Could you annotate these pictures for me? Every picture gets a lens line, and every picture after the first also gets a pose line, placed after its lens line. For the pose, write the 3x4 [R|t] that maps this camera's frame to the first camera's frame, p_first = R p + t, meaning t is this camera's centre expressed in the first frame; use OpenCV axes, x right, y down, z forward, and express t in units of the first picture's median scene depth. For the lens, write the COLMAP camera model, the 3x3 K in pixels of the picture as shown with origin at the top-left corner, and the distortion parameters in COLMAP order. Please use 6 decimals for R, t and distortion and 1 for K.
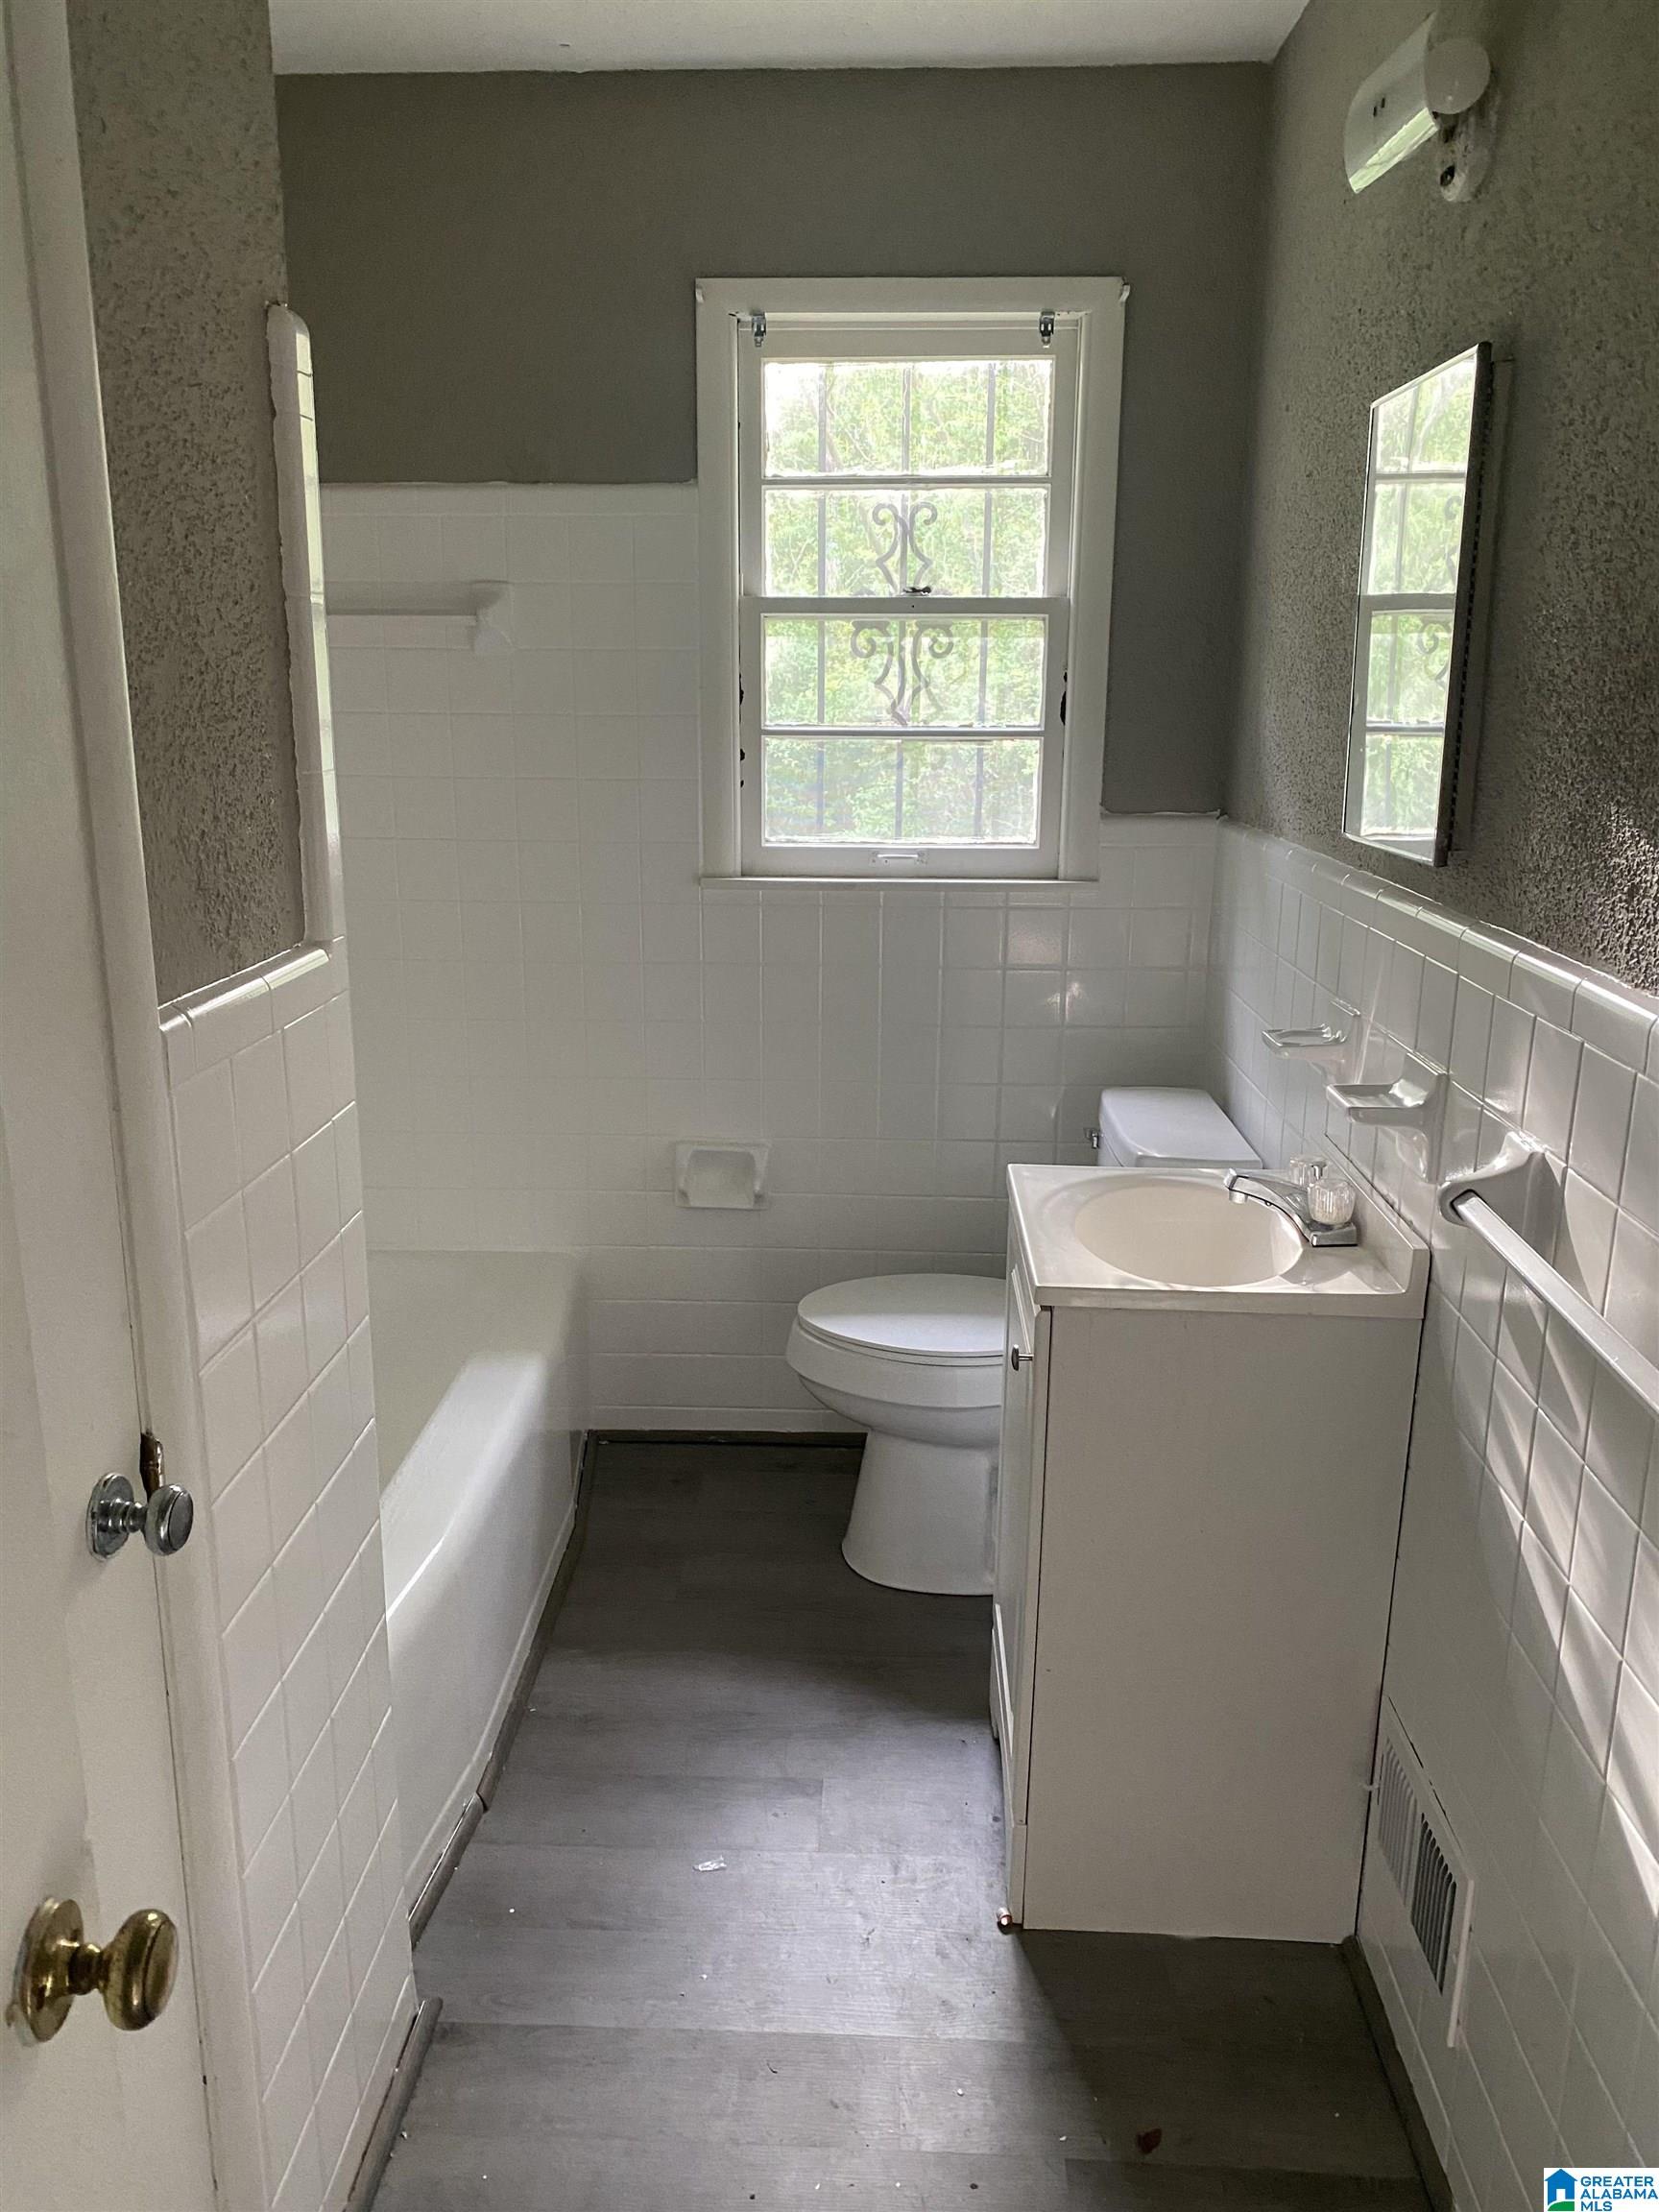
lens RADIAL K [[1685.0, 0, 829.5], [0, 1685.0, 1106.0], [0, 0, 1]] dist [-0.000148, -0.042109]
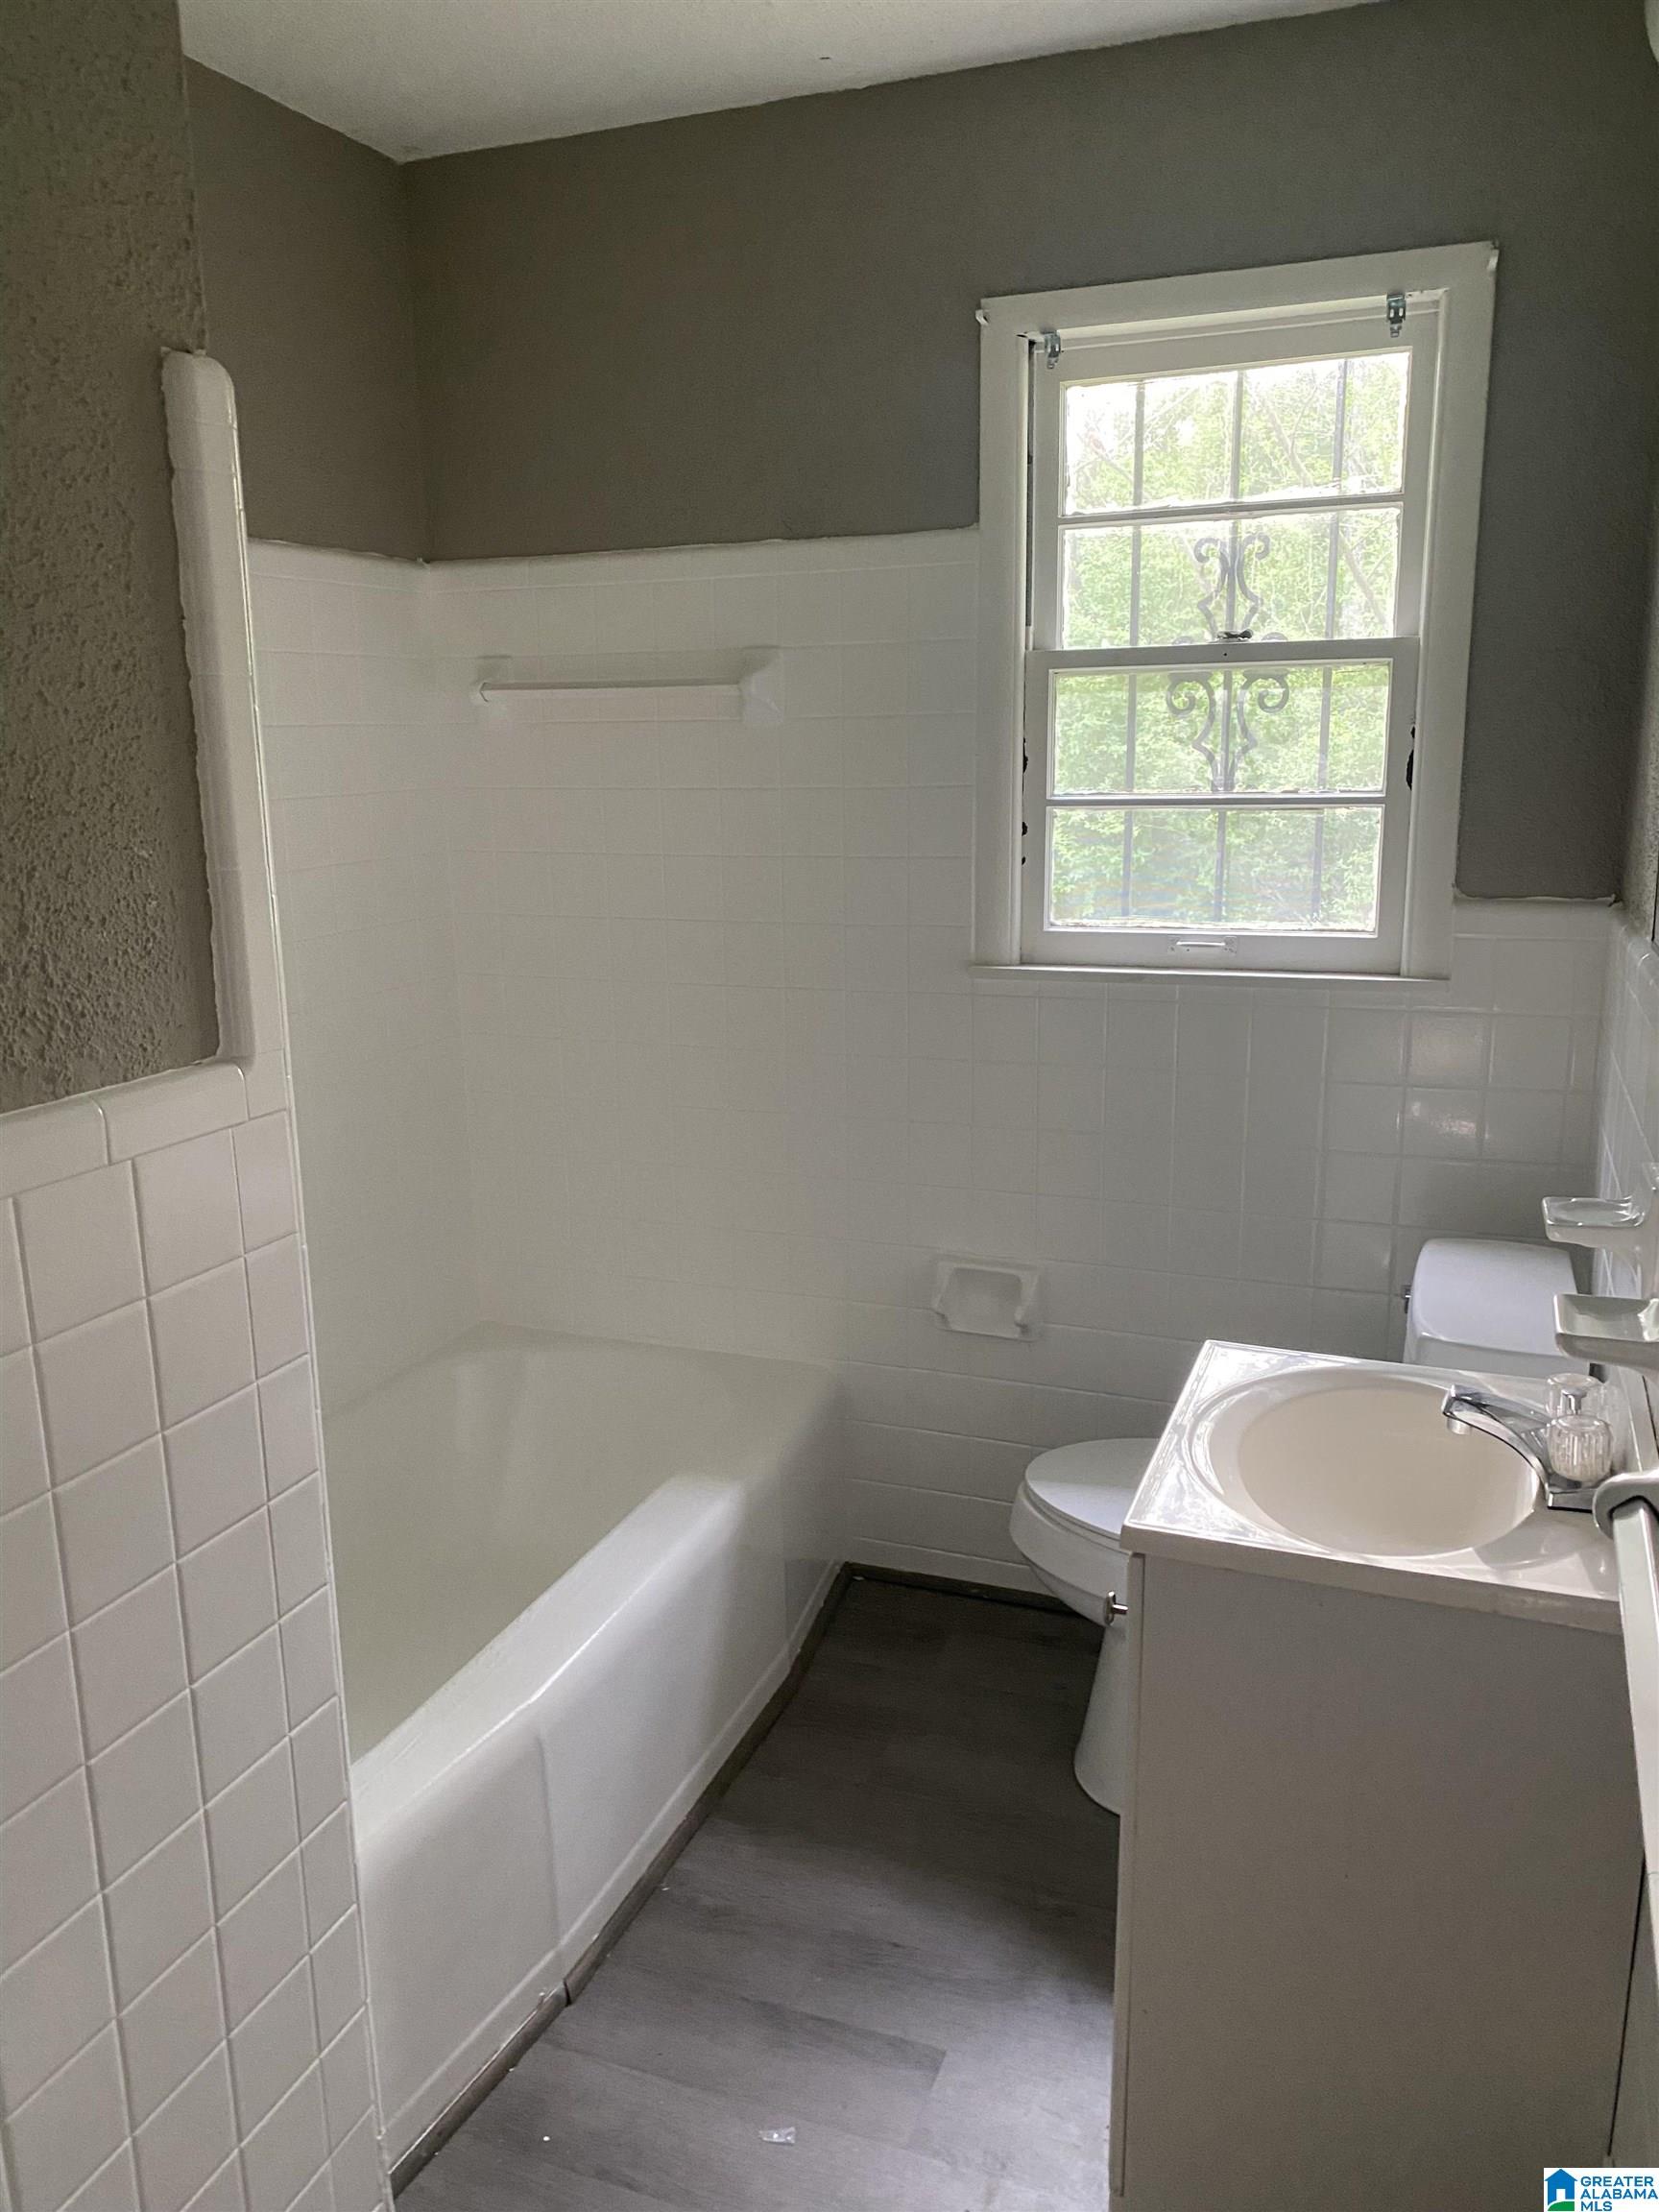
lens RADIAL K [[1683.4, 0, 829.5], [0, 1683.4, 1106.0], [0, 0, 1]] dist [-0.005156, -0.004955]
pose [[0.941676, 0.049756, -0.332821, 0.153800], [-0.060363, 0.997943, -0.021599, -0.037354], [0.331062, 0.040429, 0.942743, 0.137824]]
